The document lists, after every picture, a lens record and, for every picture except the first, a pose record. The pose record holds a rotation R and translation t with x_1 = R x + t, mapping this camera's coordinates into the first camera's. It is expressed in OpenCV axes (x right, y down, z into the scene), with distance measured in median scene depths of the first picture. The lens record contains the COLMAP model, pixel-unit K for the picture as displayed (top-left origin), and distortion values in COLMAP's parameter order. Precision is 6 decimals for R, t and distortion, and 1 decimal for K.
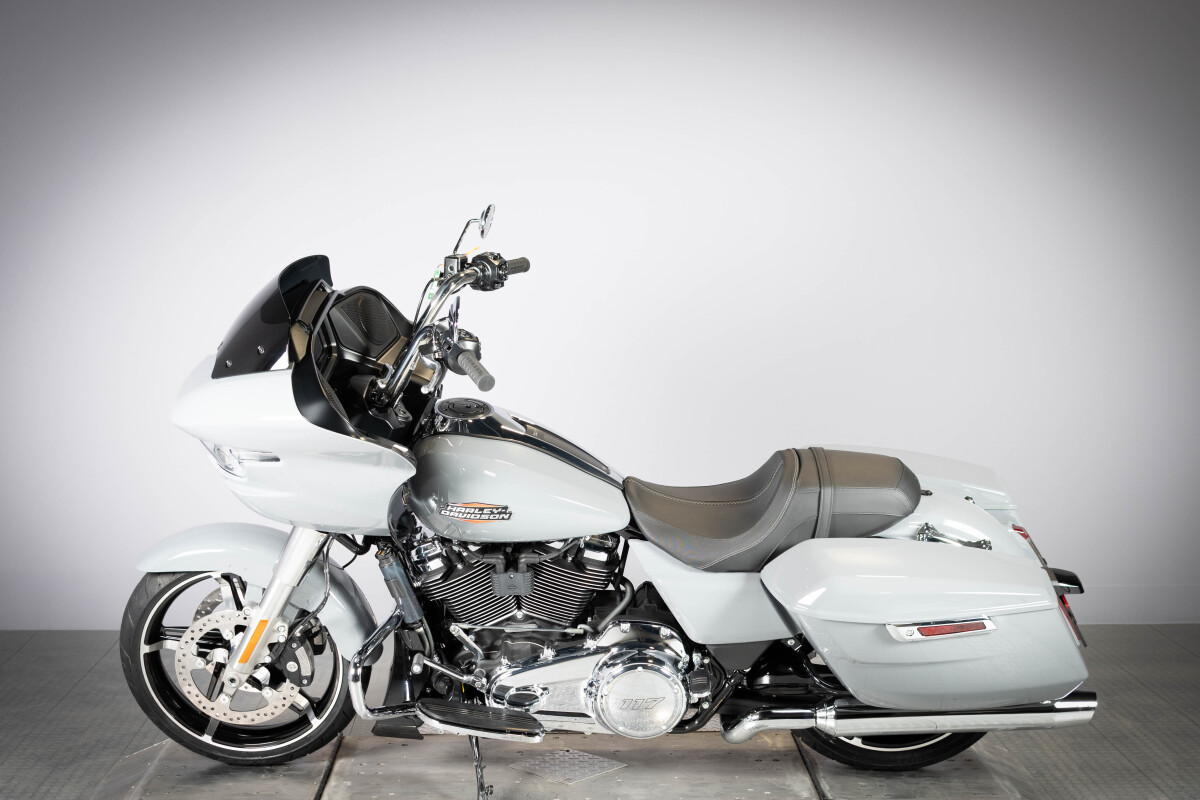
lens RADIAL K [[1909.6, 0, 600.0], [0, 1909.6, 400.0], [0, 0, 1]] dist [0.009640, 0.113340]
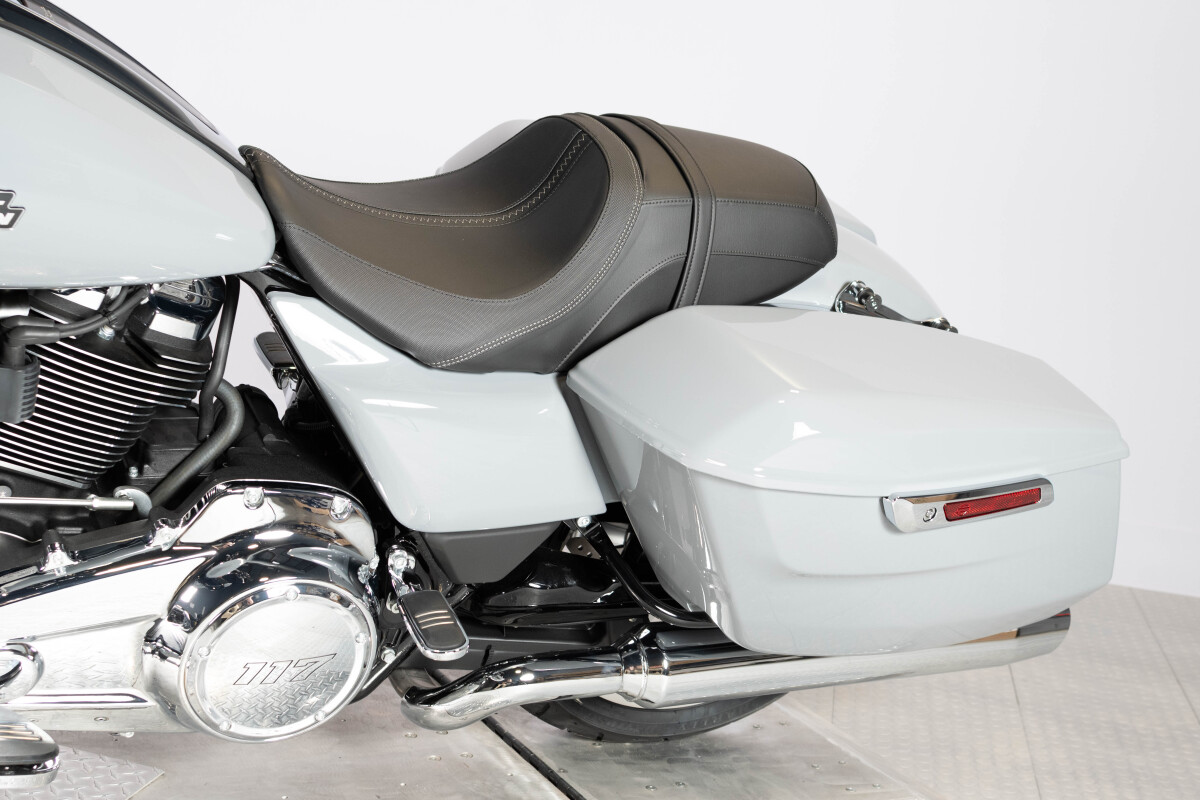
lens RADIAL K [[1792.2, 0, 596.4], [0, 1792.2, 379.2], [0, 0, 1]] dist [0.004098, -0.061501]
pose [[0.879037, 0.013737, 0.476556, -0.109610], [-0.067457, 0.993112, 0.095801, 0.048819], [-0.471958, -0.116360, 0.873909, 0.611066]]
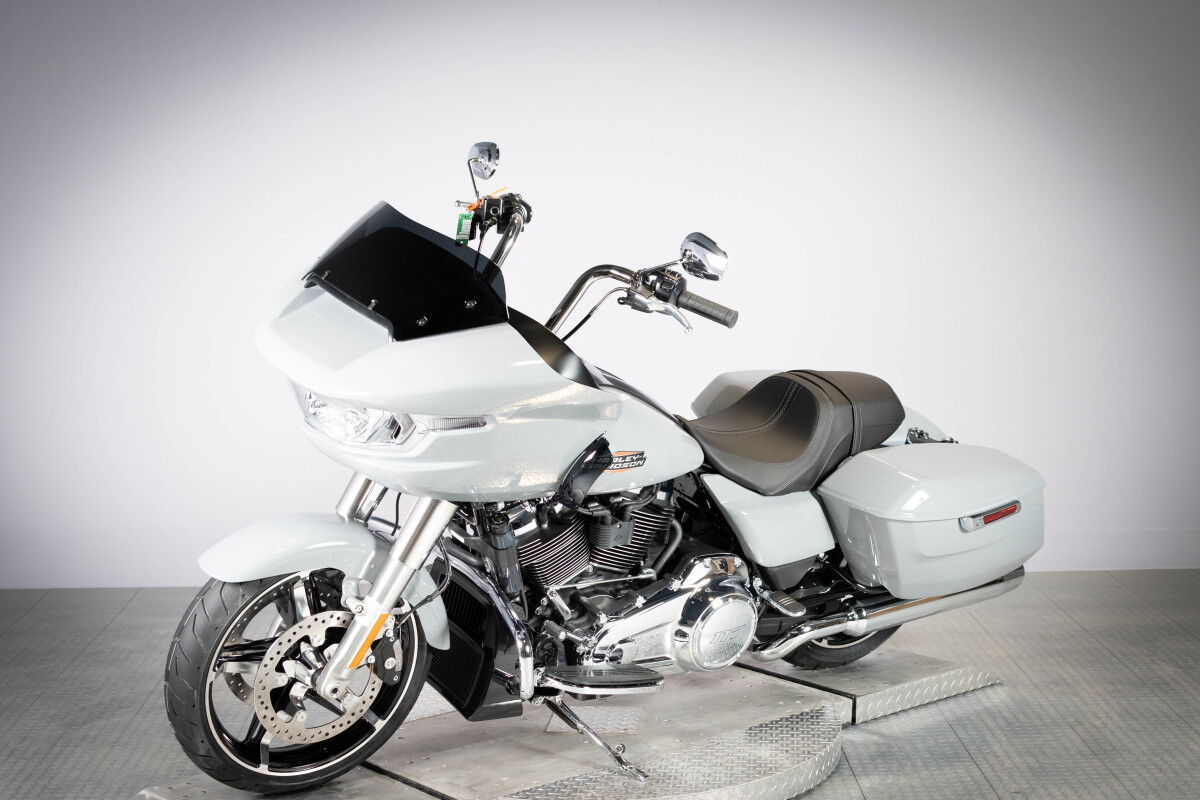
lens RADIAL K [[1909.6, 0, 600.0], [0, 1909.6, 400.0], [0, 0, 1]] dist [0.009640, 0.113340]
pose [[0.793163, -0.092285, 0.601977, -0.620842], [0.083912, 0.995585, 0.042065, -0.012544], [-0.603201, 0.017149, 0.797405, 0.230696]]
